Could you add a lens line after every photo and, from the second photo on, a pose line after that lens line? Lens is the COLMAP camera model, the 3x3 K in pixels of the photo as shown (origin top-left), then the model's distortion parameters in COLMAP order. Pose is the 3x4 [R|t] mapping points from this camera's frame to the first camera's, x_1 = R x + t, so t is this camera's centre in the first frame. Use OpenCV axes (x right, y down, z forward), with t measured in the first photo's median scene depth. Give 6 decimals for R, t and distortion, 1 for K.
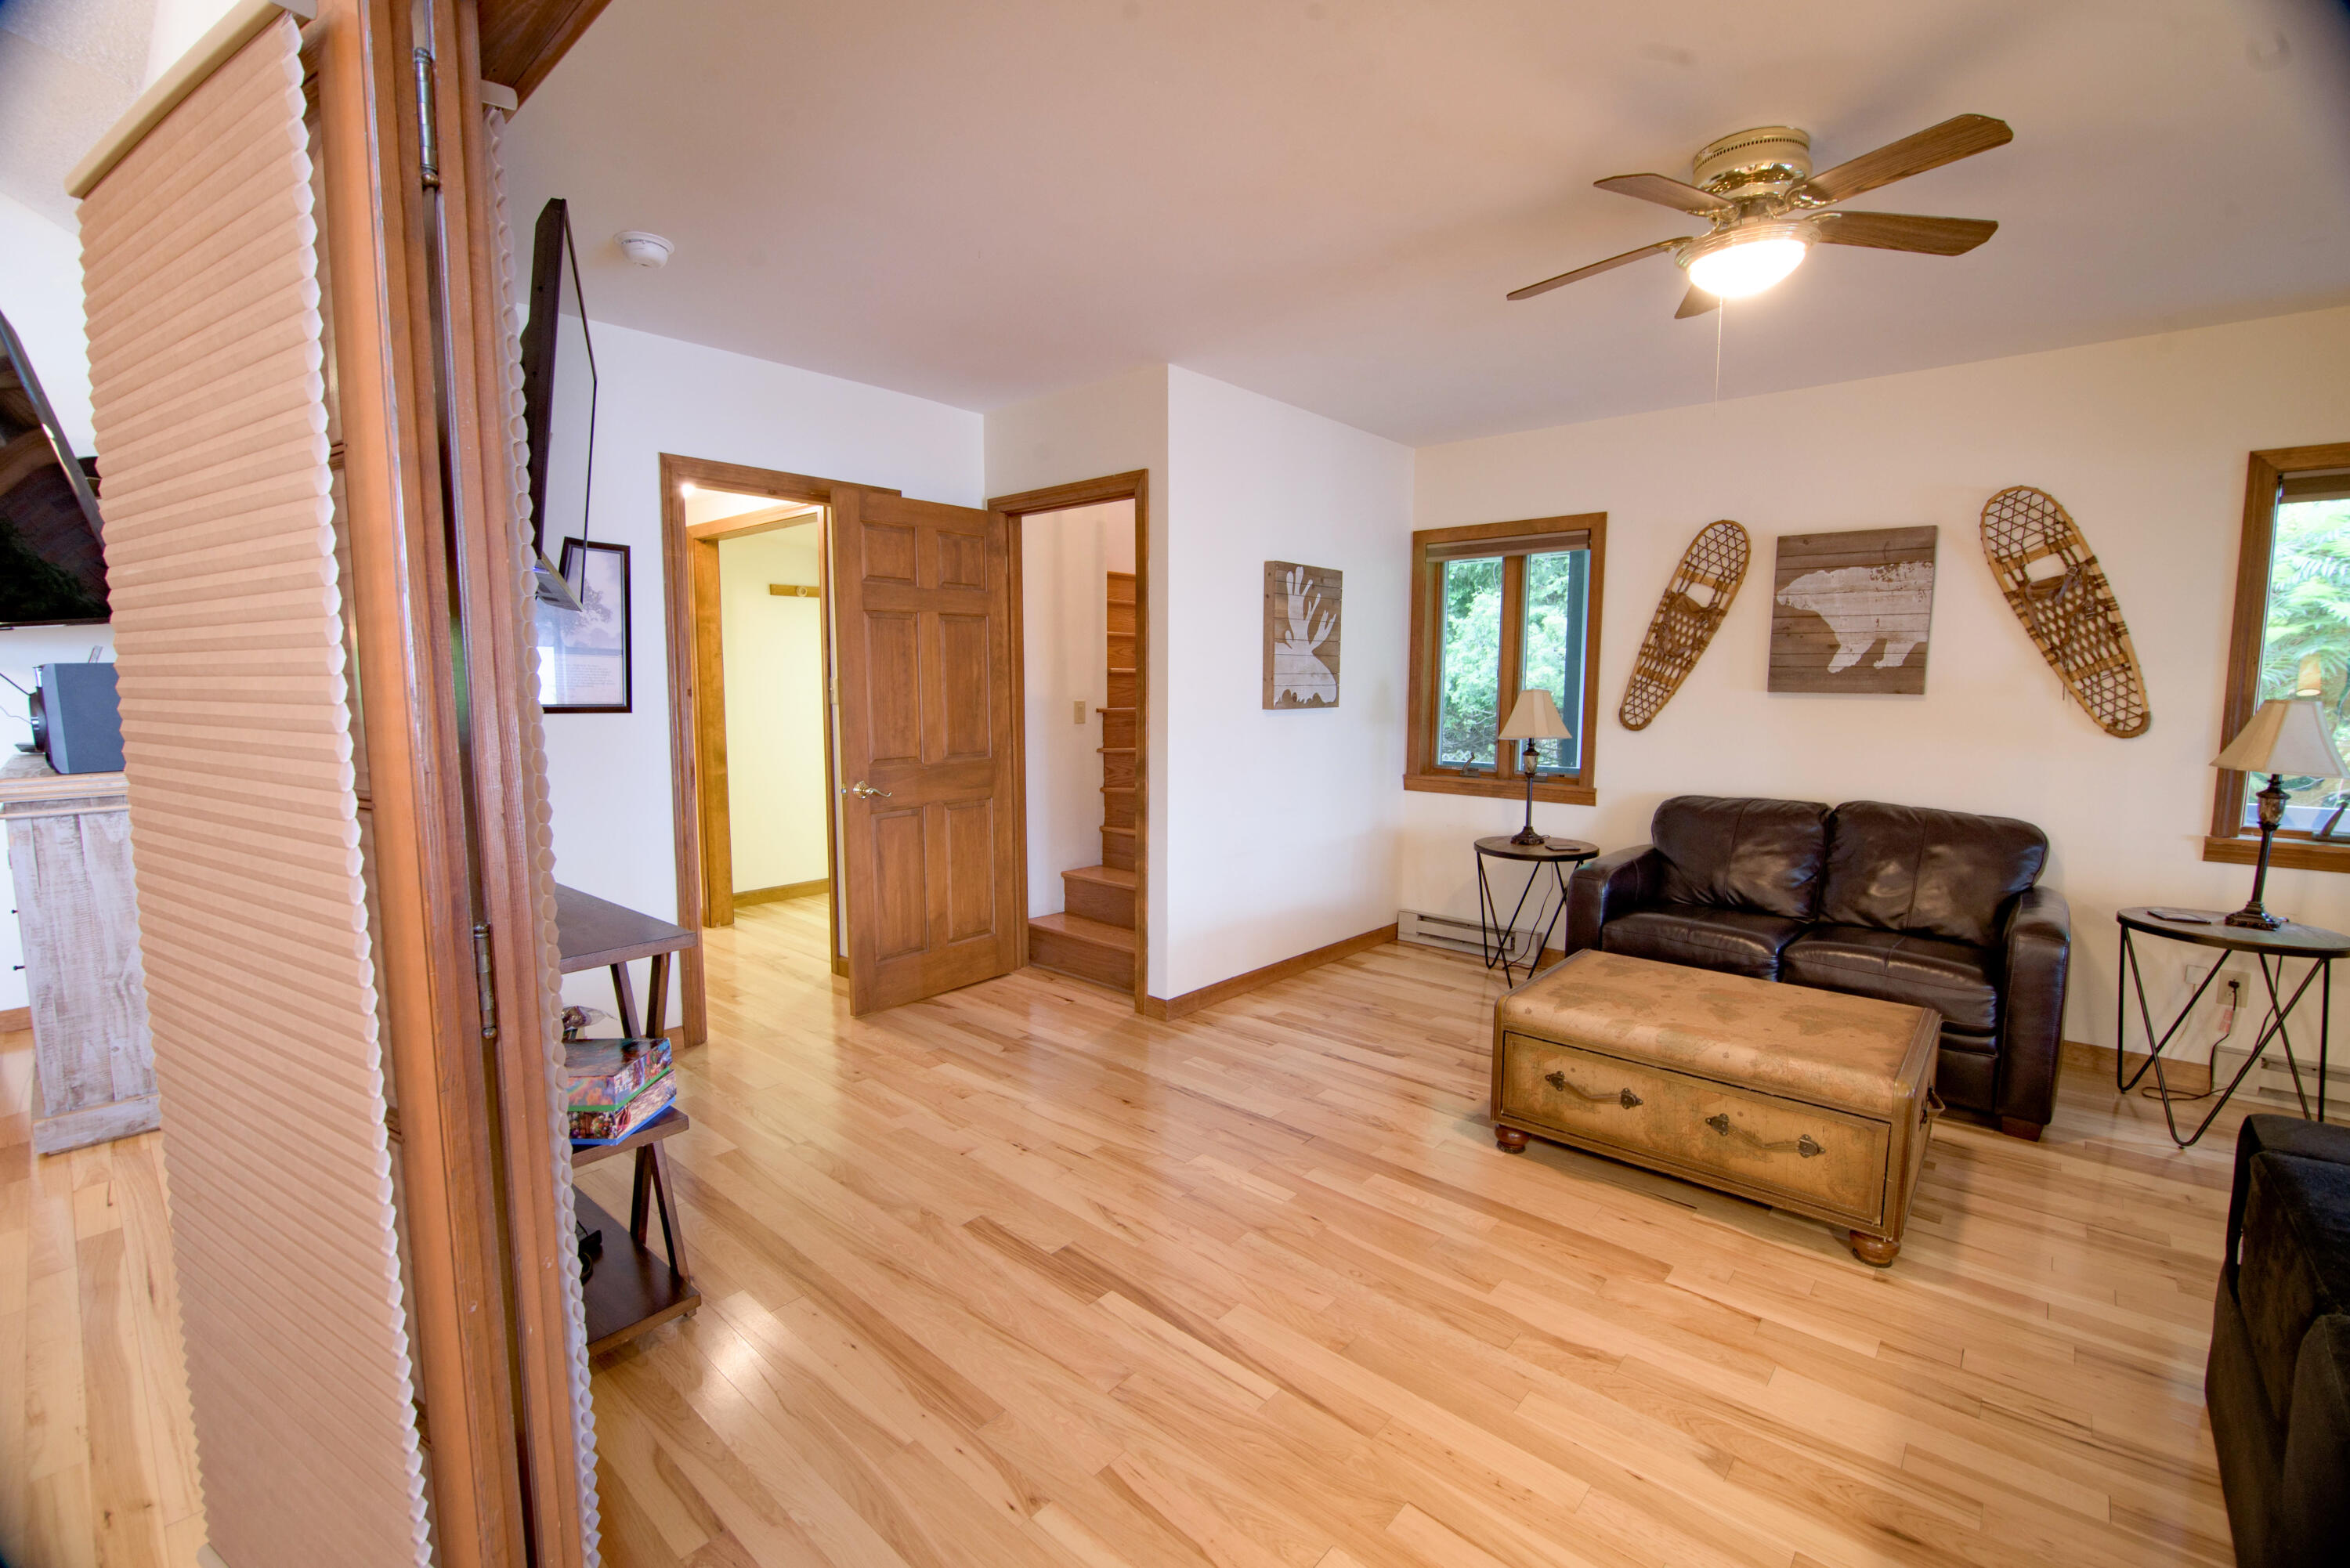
lens RADIAL K [[1016.5, 0, 1171.3], [0, 1016.5, 824.9], [0, 0, 1]] dist [-0.021909, -0.000570]
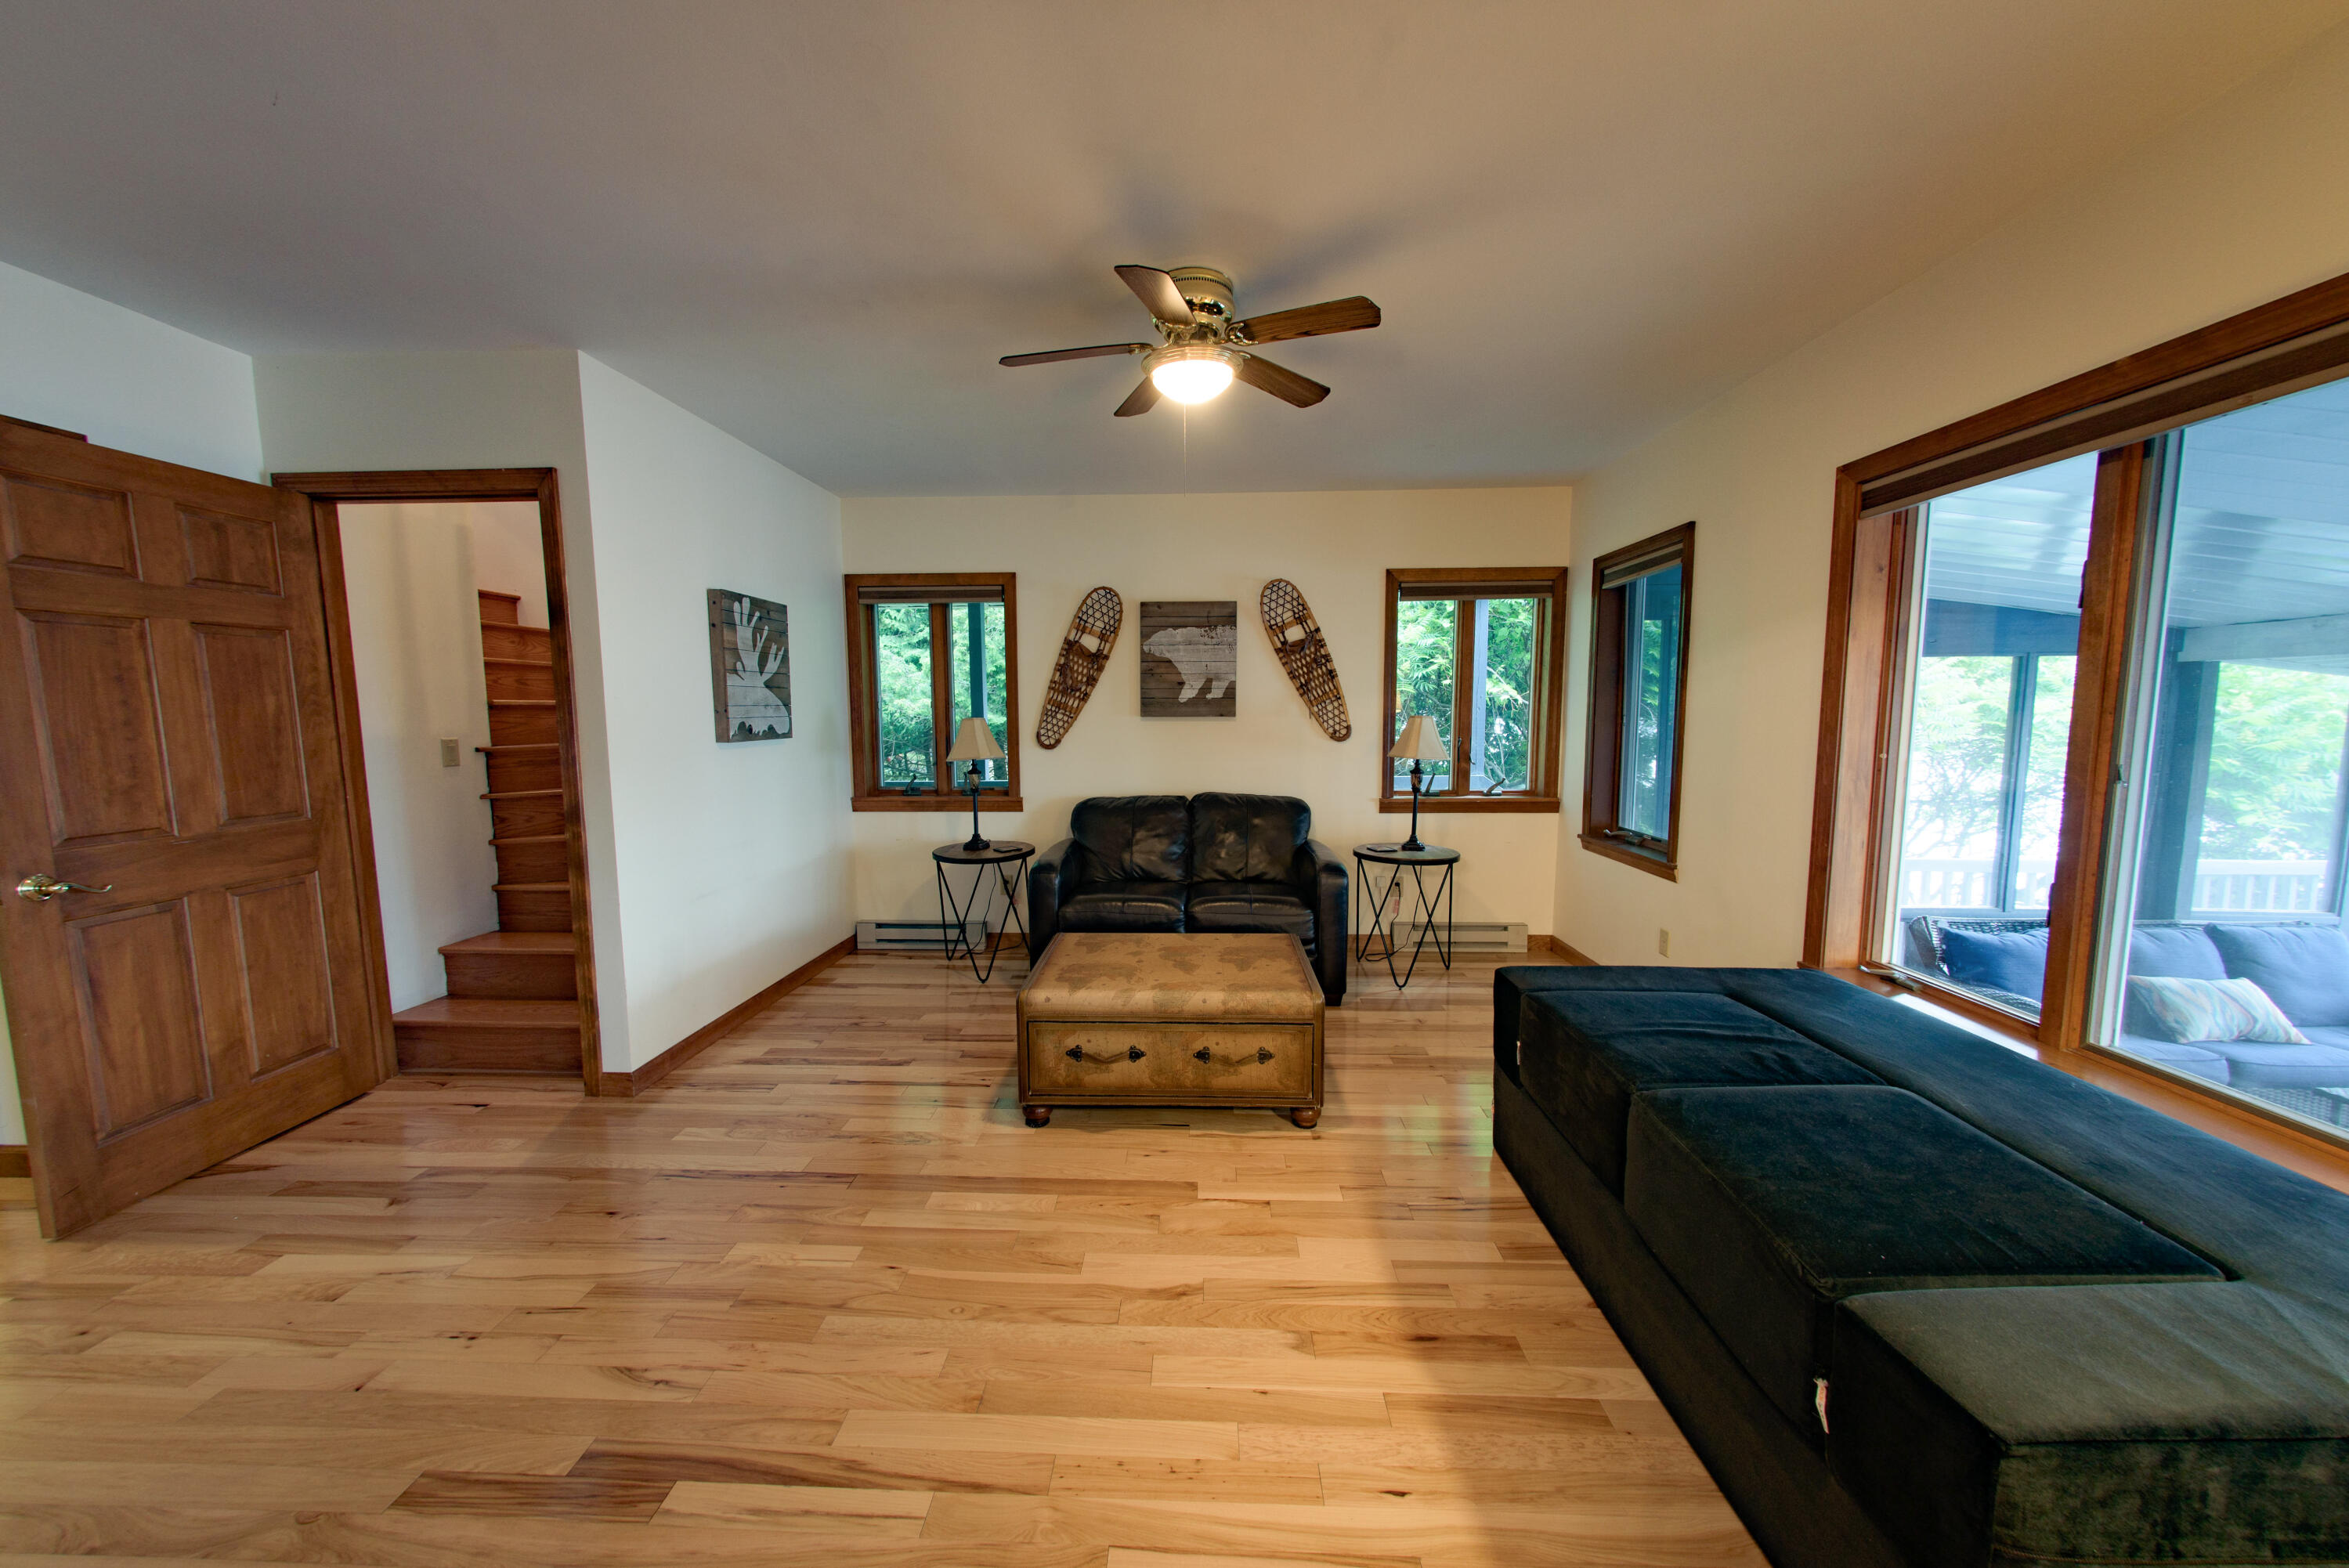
lens RADIAL K [[816.7, 0, 1182.9], [0, 816.7, 801.8], [0, 0, 1]] dist [0.000974, -0.000139]
pose [[0.768408, -0.079092, 0.635054, -0.070173], [0.097944, 0.995177, 0.005431, -0.019896], [-0.632421, 0.058027, 0.772448, 0.133035]]
